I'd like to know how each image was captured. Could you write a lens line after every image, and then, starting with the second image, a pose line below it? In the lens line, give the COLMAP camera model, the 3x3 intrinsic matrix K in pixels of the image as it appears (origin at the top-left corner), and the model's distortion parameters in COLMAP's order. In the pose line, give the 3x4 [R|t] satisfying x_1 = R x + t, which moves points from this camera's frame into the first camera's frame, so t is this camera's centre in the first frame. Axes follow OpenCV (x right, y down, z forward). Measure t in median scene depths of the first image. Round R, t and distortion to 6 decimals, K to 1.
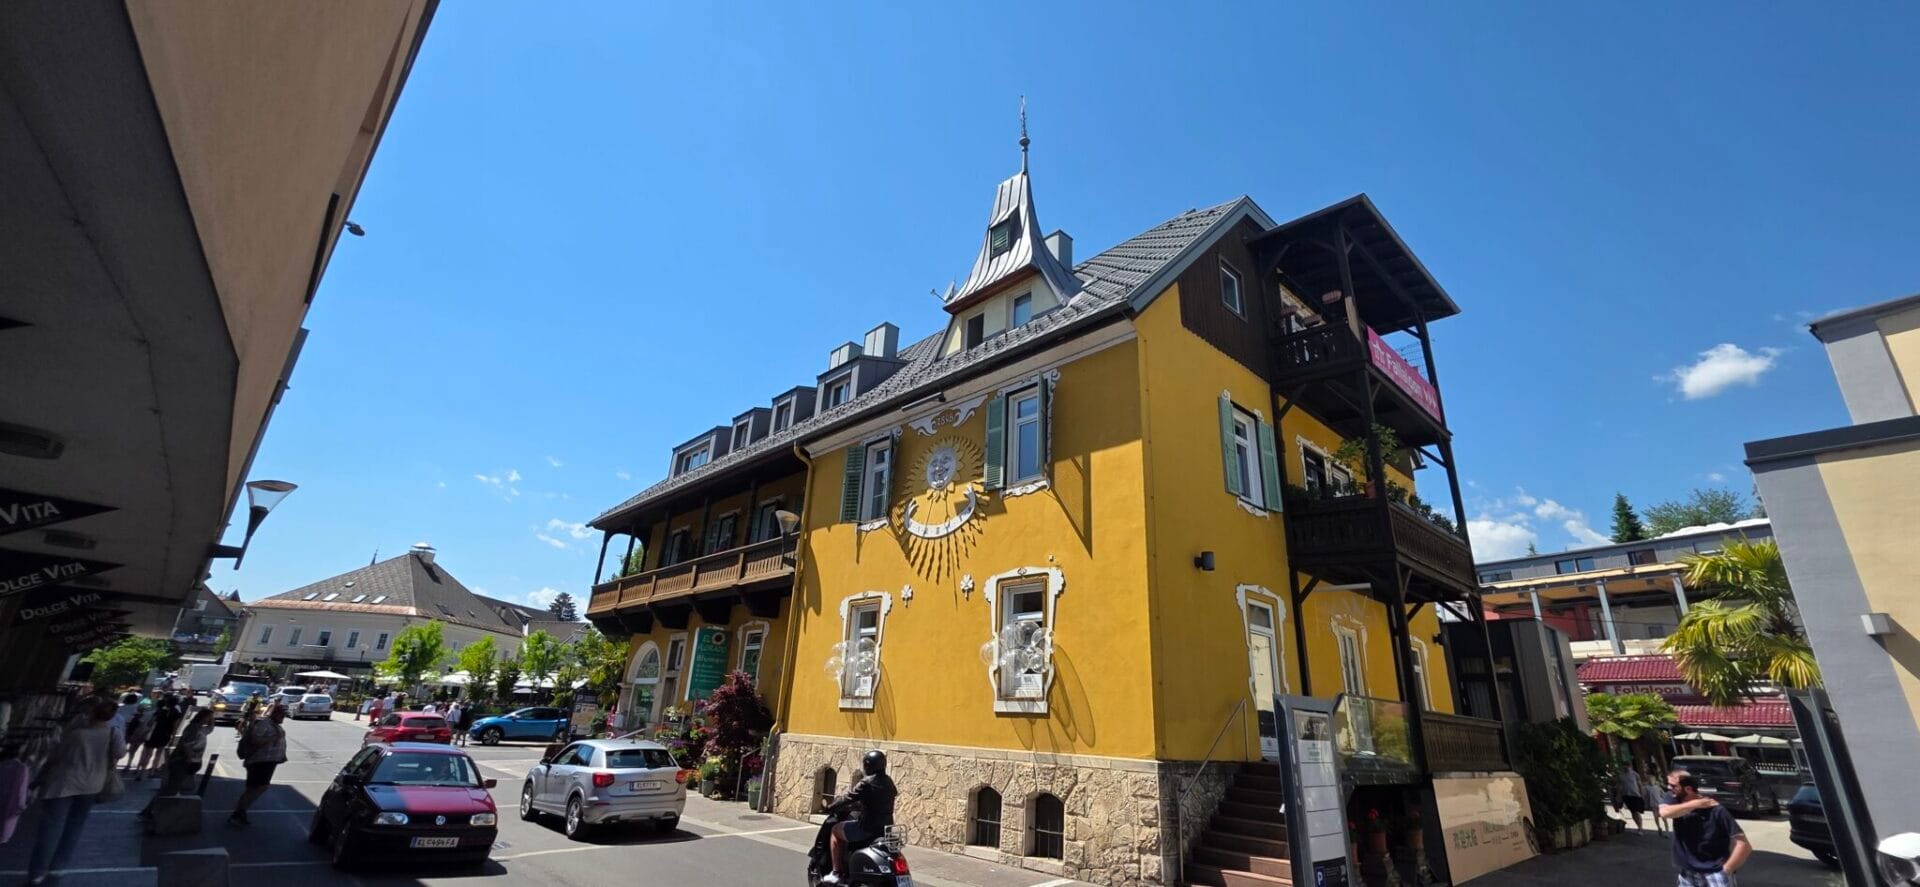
lens RADIAL K [[755.1, 0, 961.6], [0, 755.1, 444.3], [0, 0, 1]] dist [-0.003737, -0.000483]
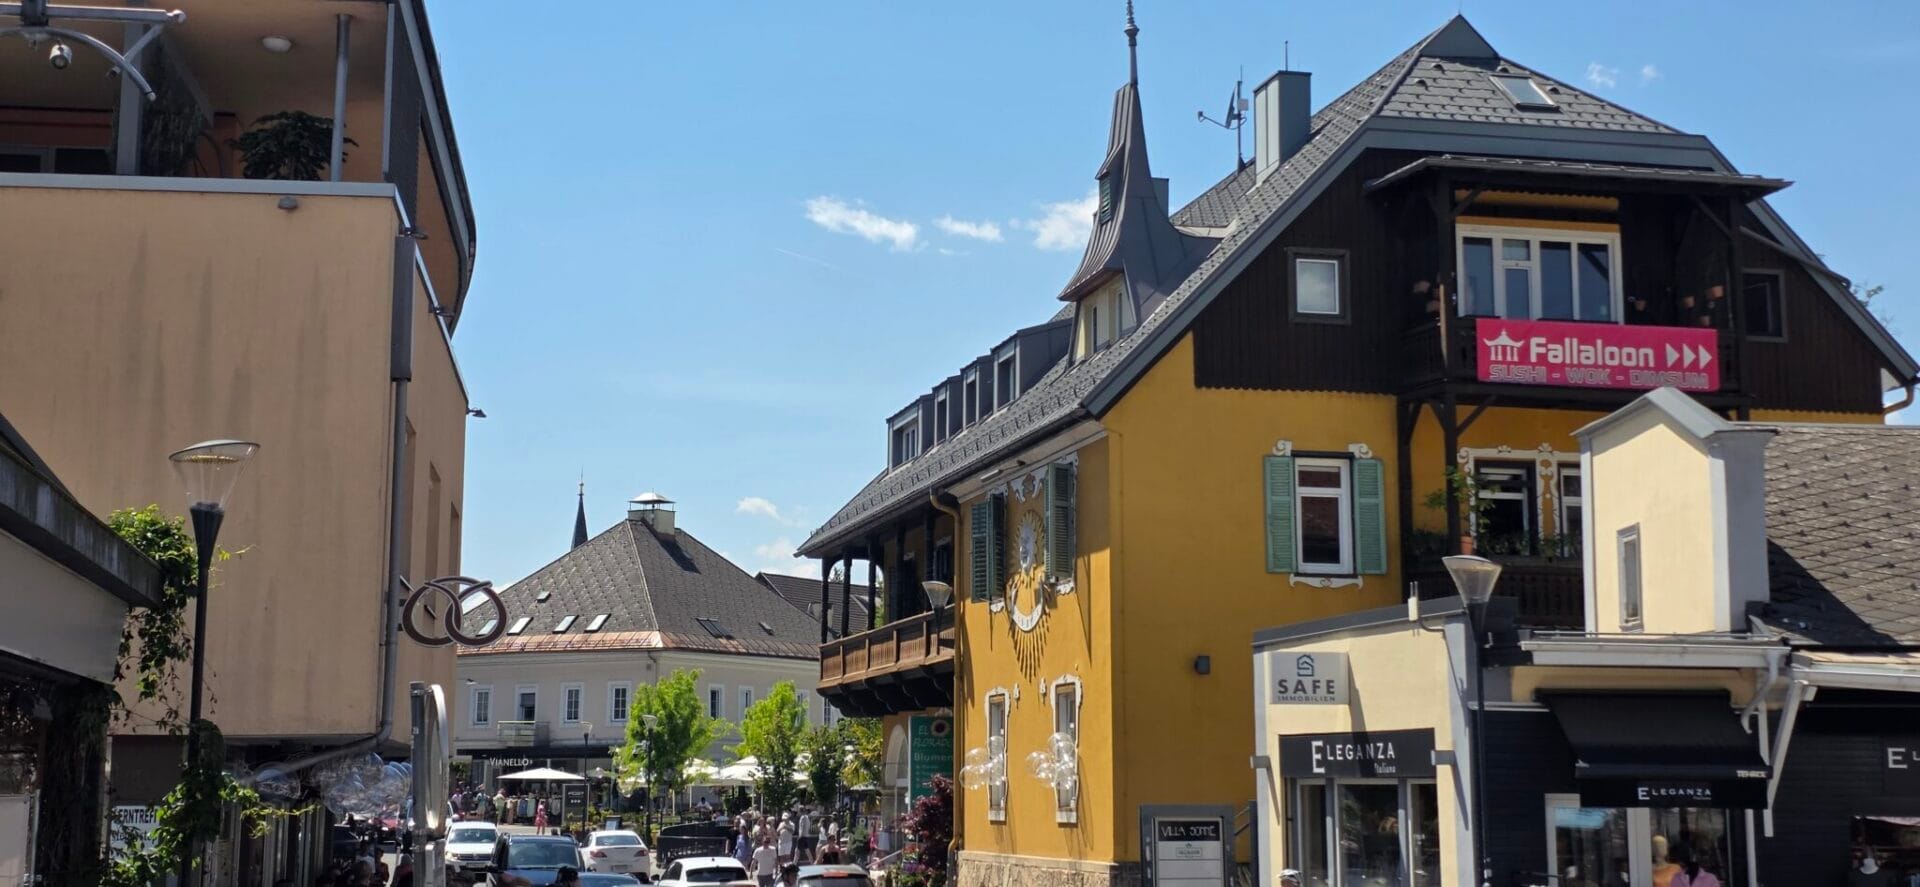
lens RADIAL K [[2528.5, 0, 962.1], [0, 2528.5, 425.6], [0, 0, 1]] dist [0.198654, 0.000000]
pose [[0.862701, -0.117417, -0.491894, 0.309148], [0.213540, 0.966284, 0.143858, -0.123008], [0.458418, -0.229145, 0.858688, -0.337305]]
